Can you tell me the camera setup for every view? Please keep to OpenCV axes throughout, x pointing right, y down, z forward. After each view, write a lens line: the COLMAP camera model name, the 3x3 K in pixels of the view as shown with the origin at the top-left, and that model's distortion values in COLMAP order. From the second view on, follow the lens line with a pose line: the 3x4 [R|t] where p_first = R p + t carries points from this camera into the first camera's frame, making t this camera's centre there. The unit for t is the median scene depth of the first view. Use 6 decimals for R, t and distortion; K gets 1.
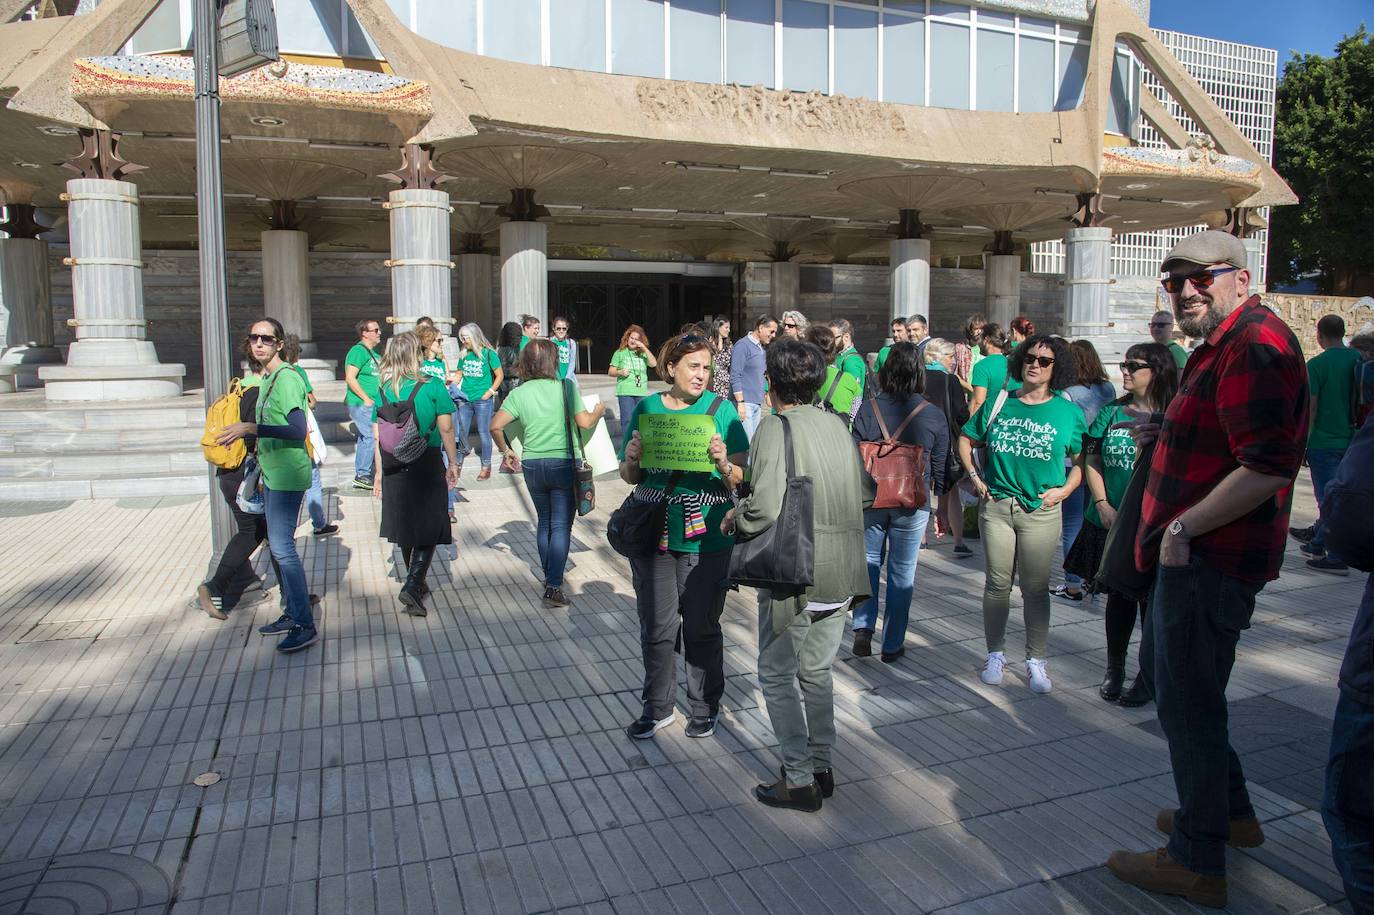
lens RADIAL K [[935.8, 0, 687.0], [0, 935.8, 457.5], [0, 0, 1]] dist [-0.115360, 0.067374]
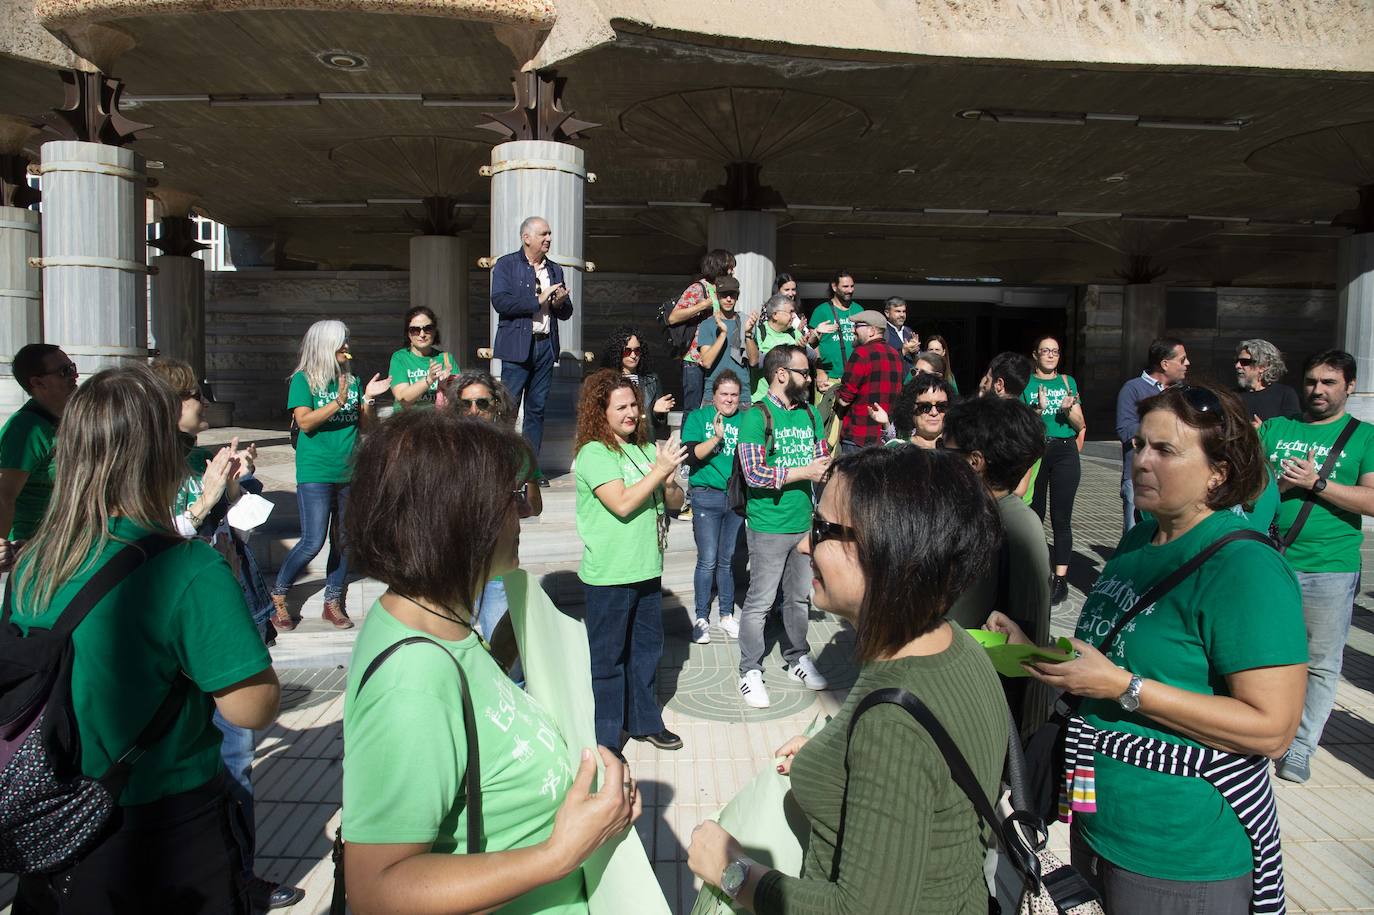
lens RADIAL K [[935.6, 0, 687.0], [0, 935.6, 457.5], [0, 0, 1]] dist [-0.099017, 0.059835]
pose [[0.943971, 0.040377, -0.327549, 0.013786], [-0.056216, 0.997656, -0.039027, -0.047145], [0.325206, 0.055254, 0.944028, 0.350033]]
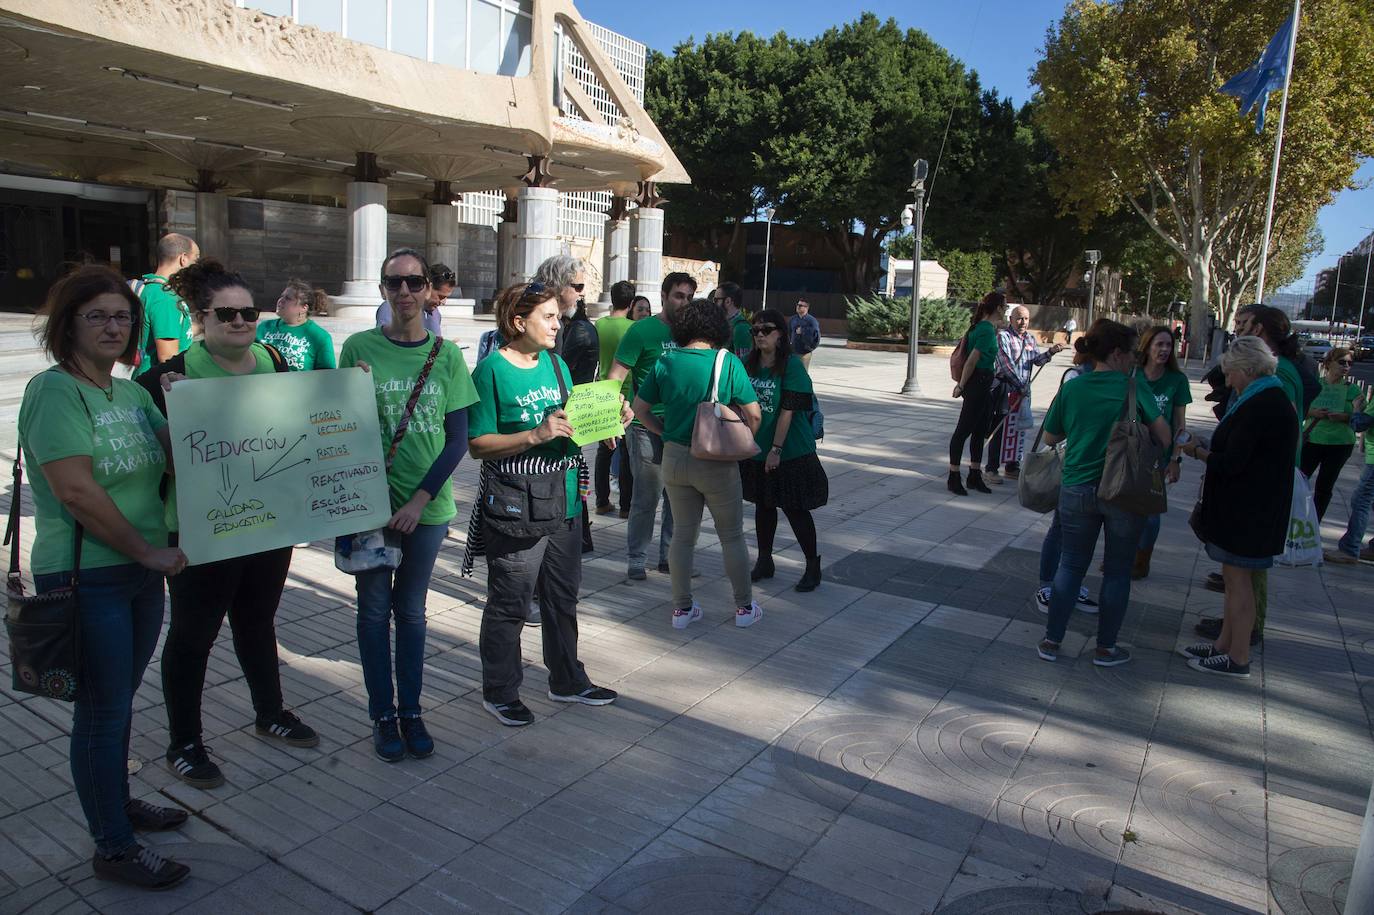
lens RADIAL K [[935.8, 0, 687.0], [0, 935.8, 457.5], [0, 0, 1]] dist [-0.115360, 0.067374]
pose [[0.789512, -0.061988, 0.610596, -0.125592], [0.025119, 0.997316, 0.068769, 0.000906], [-0.613221, -0.038956, 0.788950, -0.004571]]
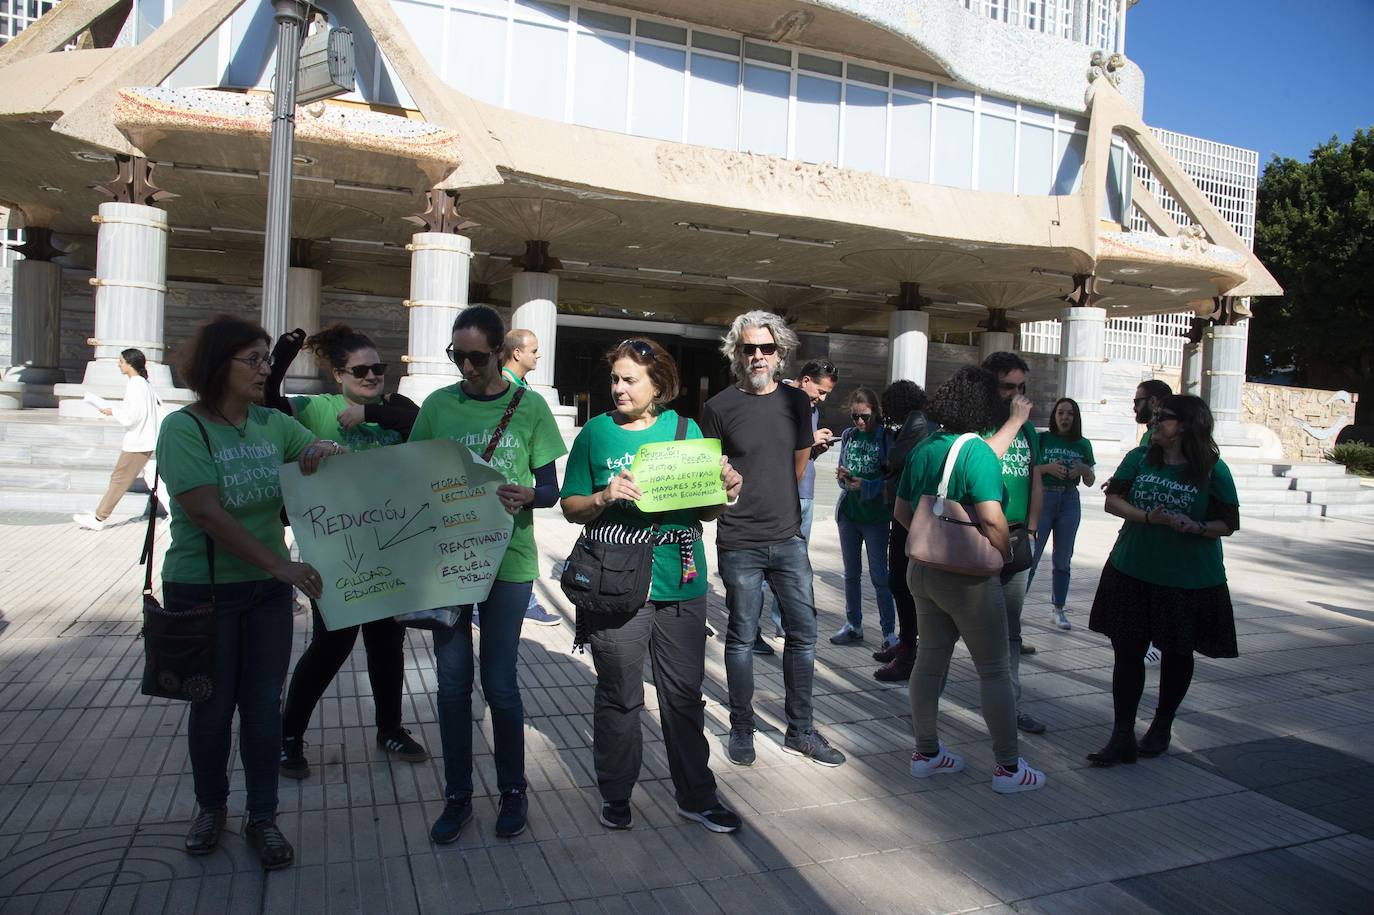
lens RADIAL K [[935.8, 0, 687.0], [0, 935.8, 457.5], [0, 0, 1]] dist [-0.115360, 0.067374]
pose [[0.998537, 0.049386, 0.022035, -0.023020], [-0.047692, 0.996282, -0.071741, 0.013164], [-0.025496, 0.070585, 0.997180, -0.009597]]
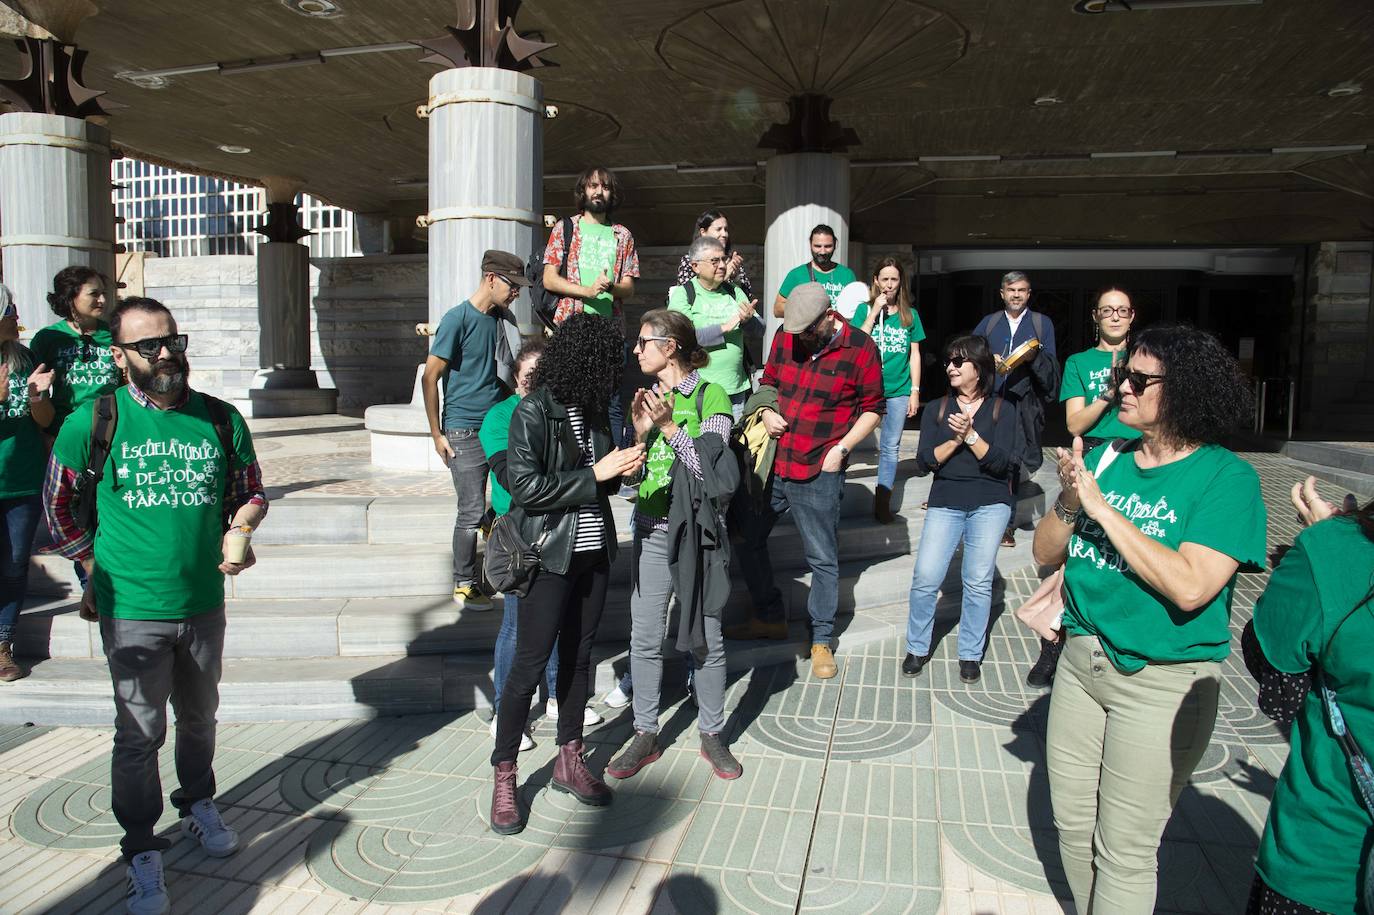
lens RADIAL K [[935.8, 0, 687.0], [0, 935.8, 457.5], [0, 0, 1]] dist [-0.115360, 0.067374]
pose [[0.831319, 0.061627, -0.552368, 0.075850], [-0.079899, 0.996762, -0.009041, -0.064766], [0.550022, 0.051650, 0.833552, 0.501638]]
